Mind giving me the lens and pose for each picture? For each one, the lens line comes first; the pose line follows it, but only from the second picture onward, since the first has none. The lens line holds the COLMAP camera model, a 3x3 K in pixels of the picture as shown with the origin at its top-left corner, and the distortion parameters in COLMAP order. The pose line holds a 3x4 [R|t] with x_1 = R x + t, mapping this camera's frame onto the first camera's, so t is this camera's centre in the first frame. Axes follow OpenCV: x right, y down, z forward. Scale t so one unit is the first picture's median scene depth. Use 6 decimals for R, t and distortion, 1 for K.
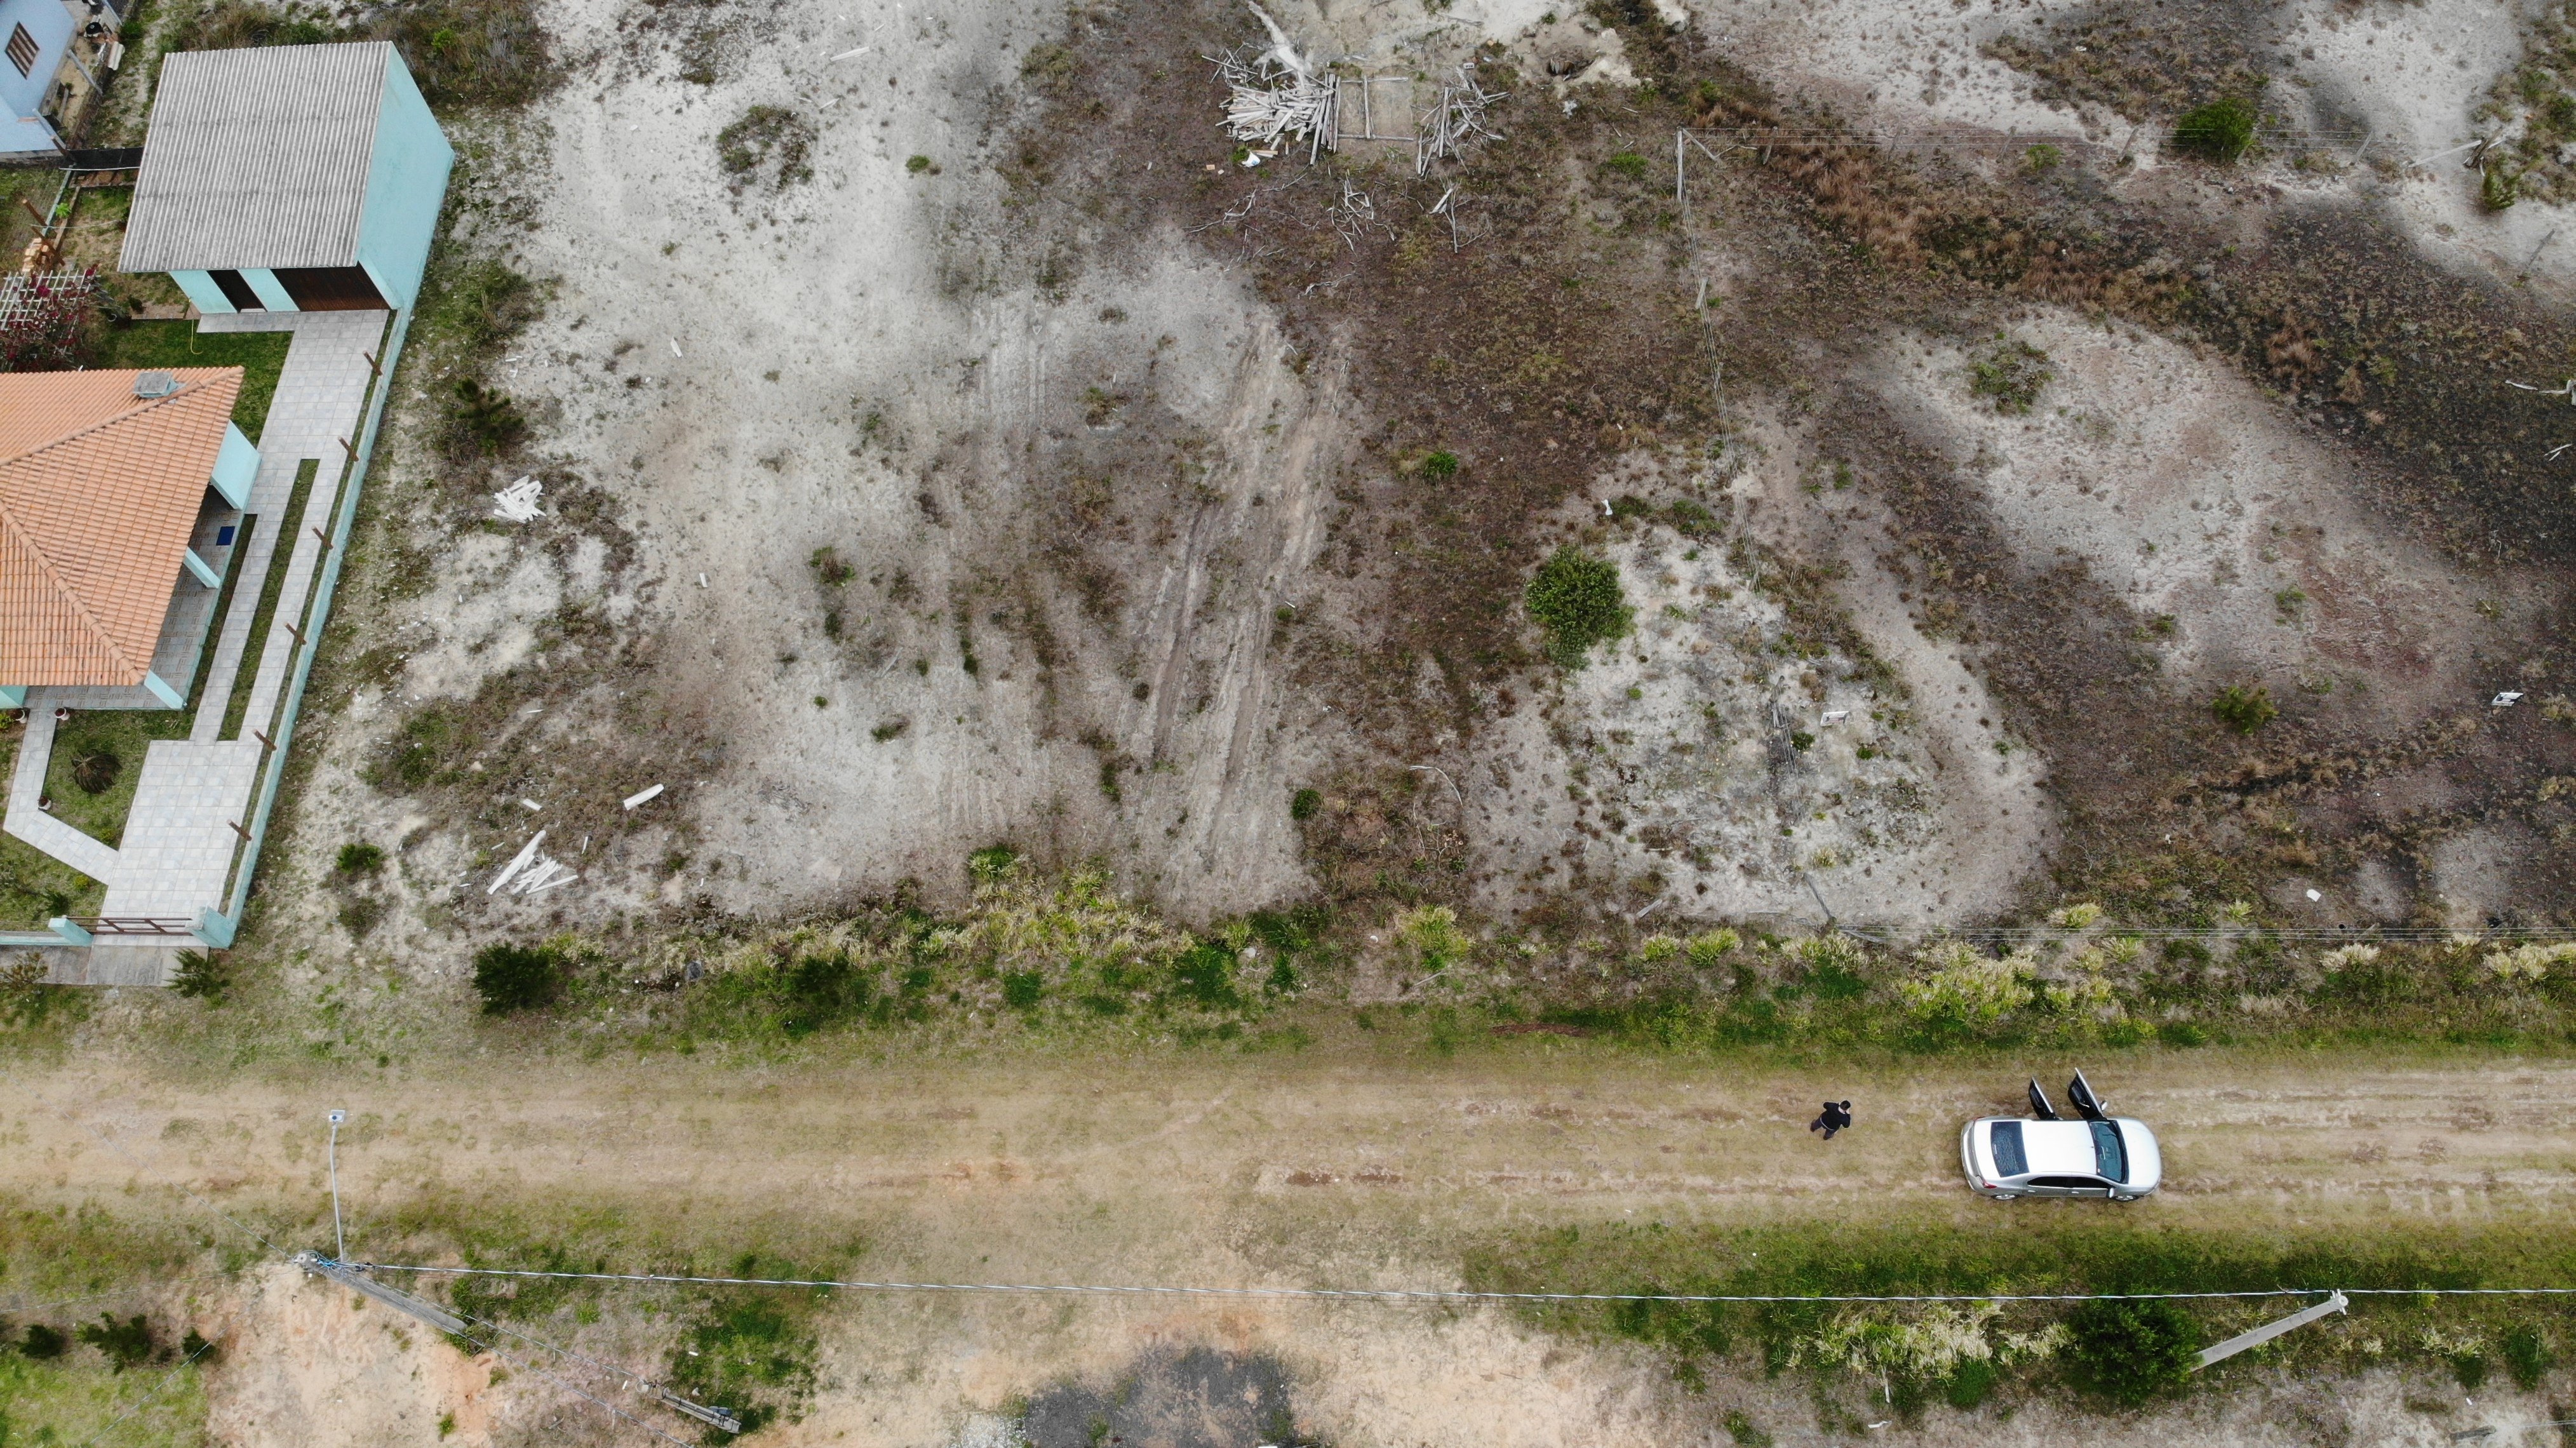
lens RADIAL K [[1844.1, 0, 1293.5], [0, 1844.1, 723.6], [0, 0, 1]] dist [0.281263, -0.708834]
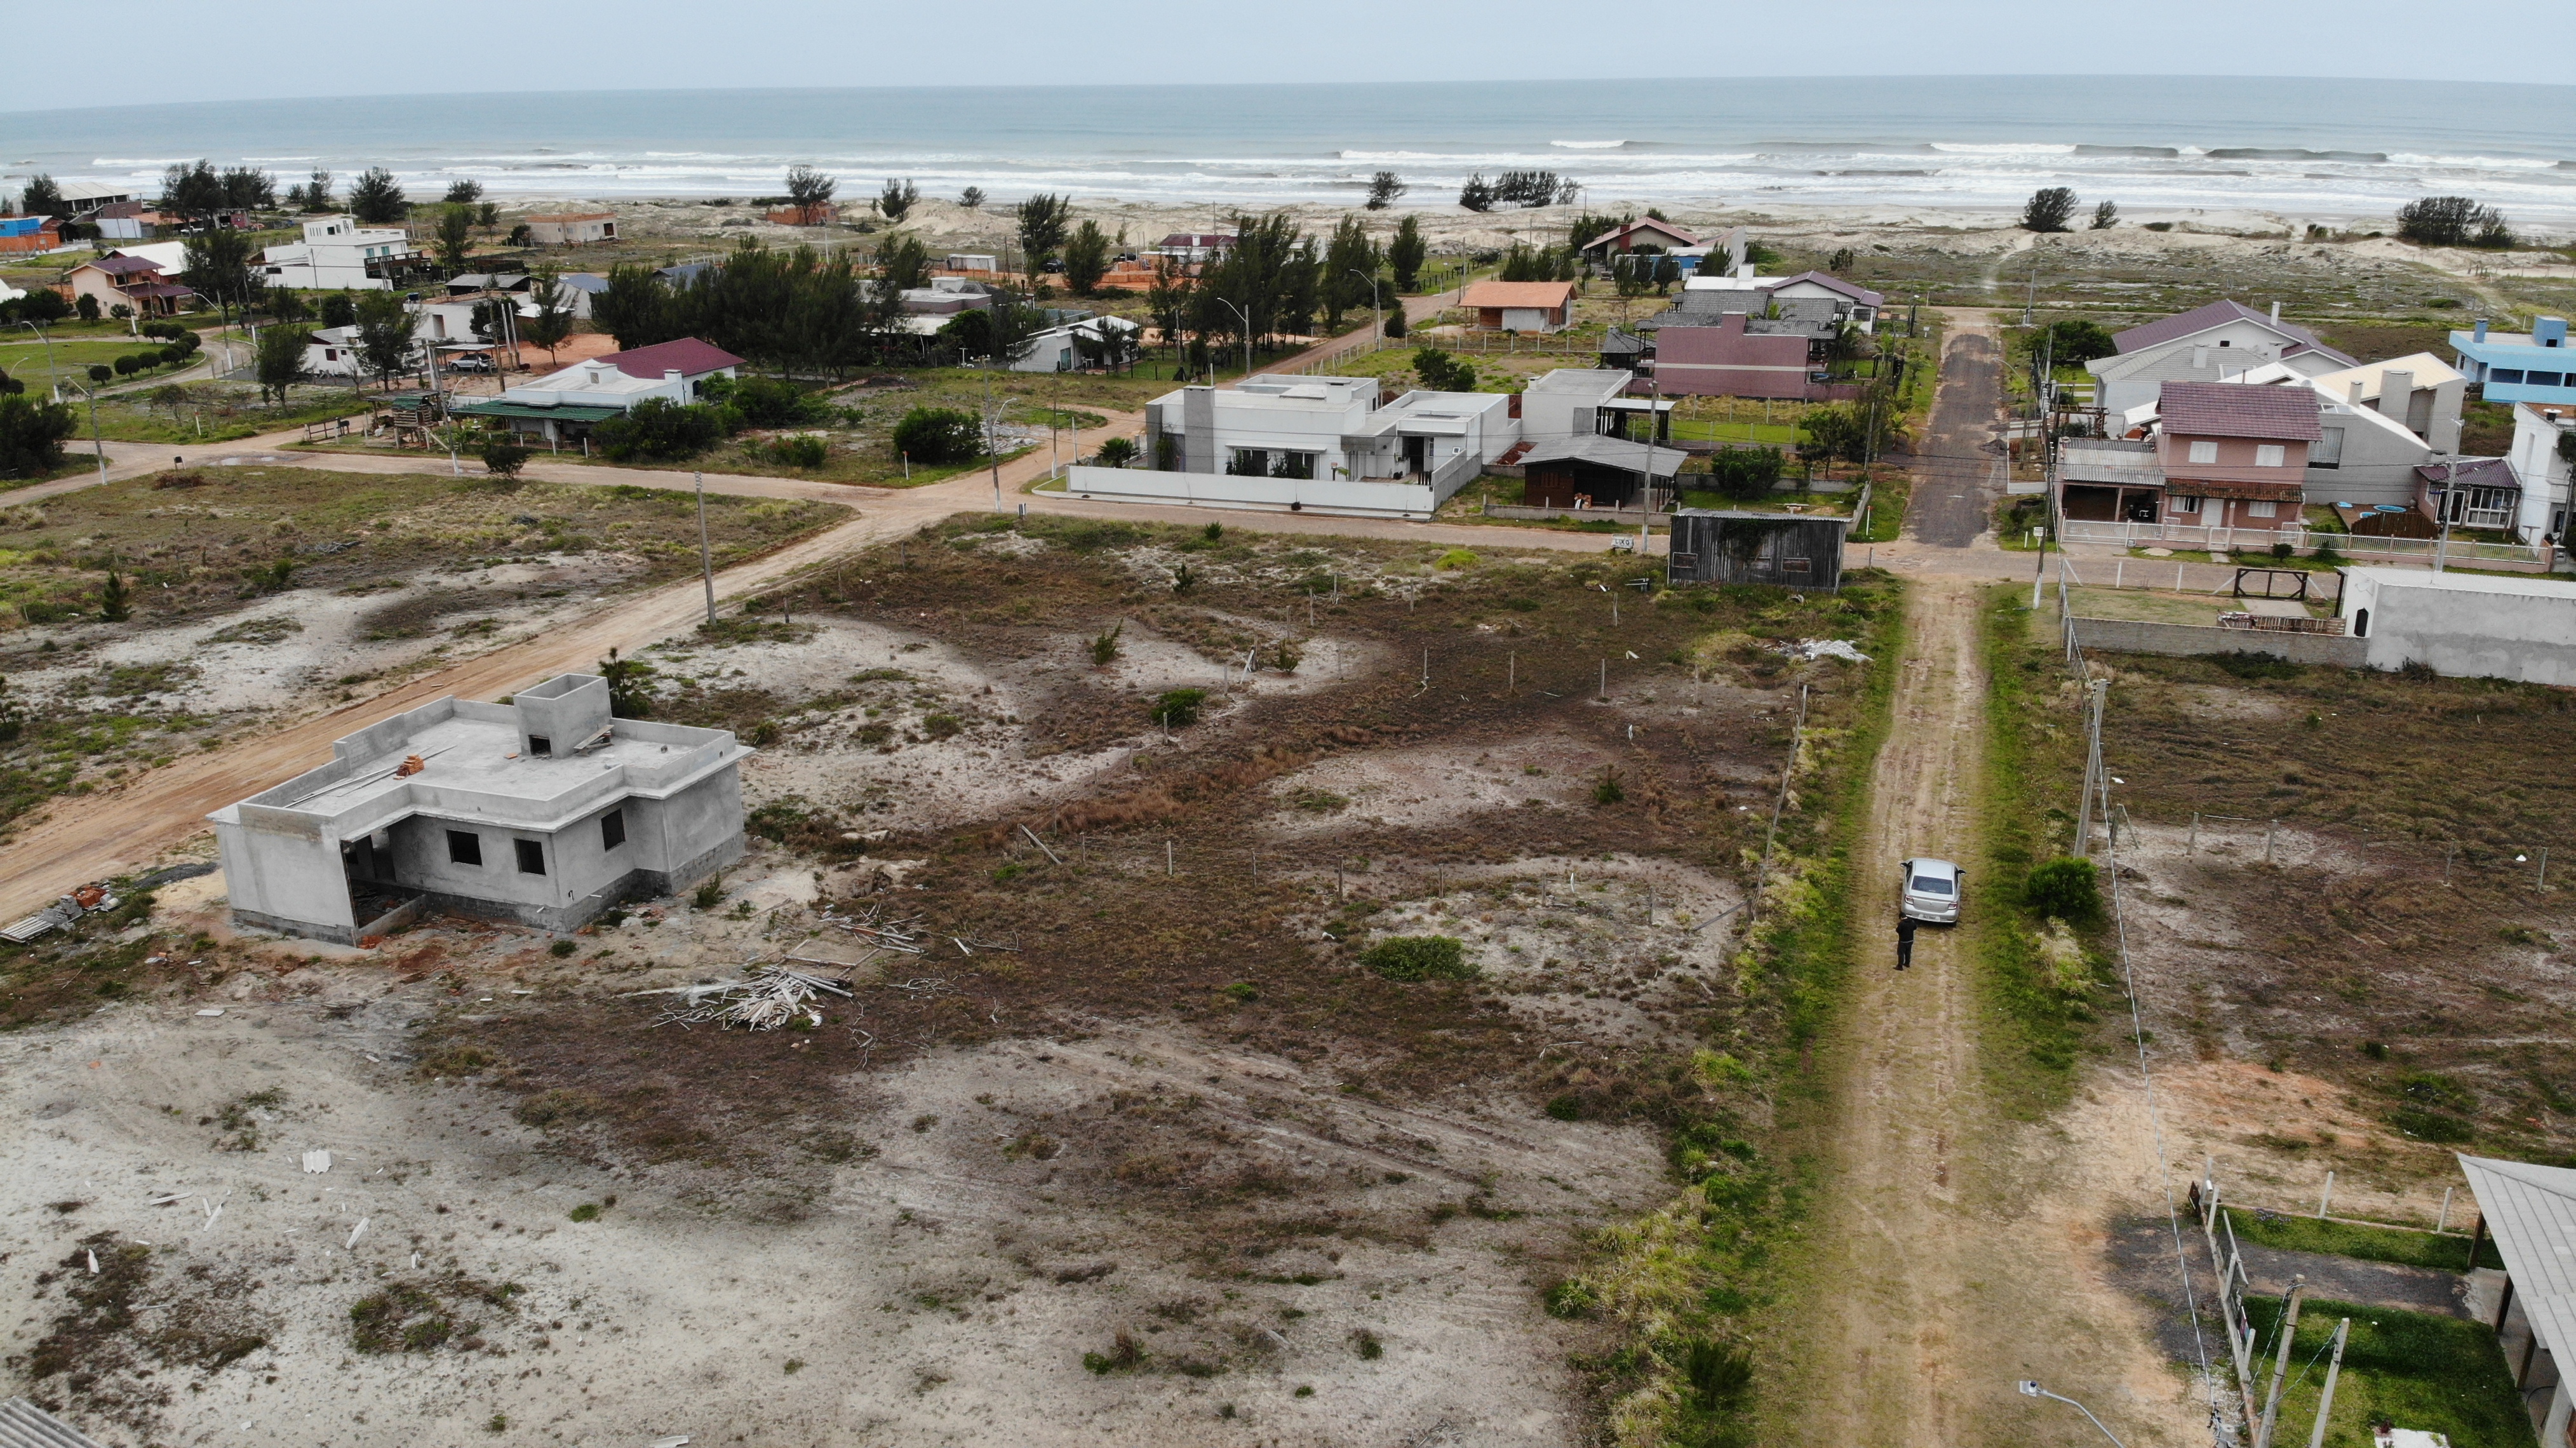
lens RADIAL K [[1841.0, 0, 1297.3], [0, 1841.0, 707.7], [0, 0, 1]] dist [0.243844, -0.578683]
pose [[0.308662, -0.279311, 0.909238, -0.895719], [0.847021, 0.515633, -0.129142, -0.060689], [-0.432762, 0.810005, 0.395739, 0.457118]]
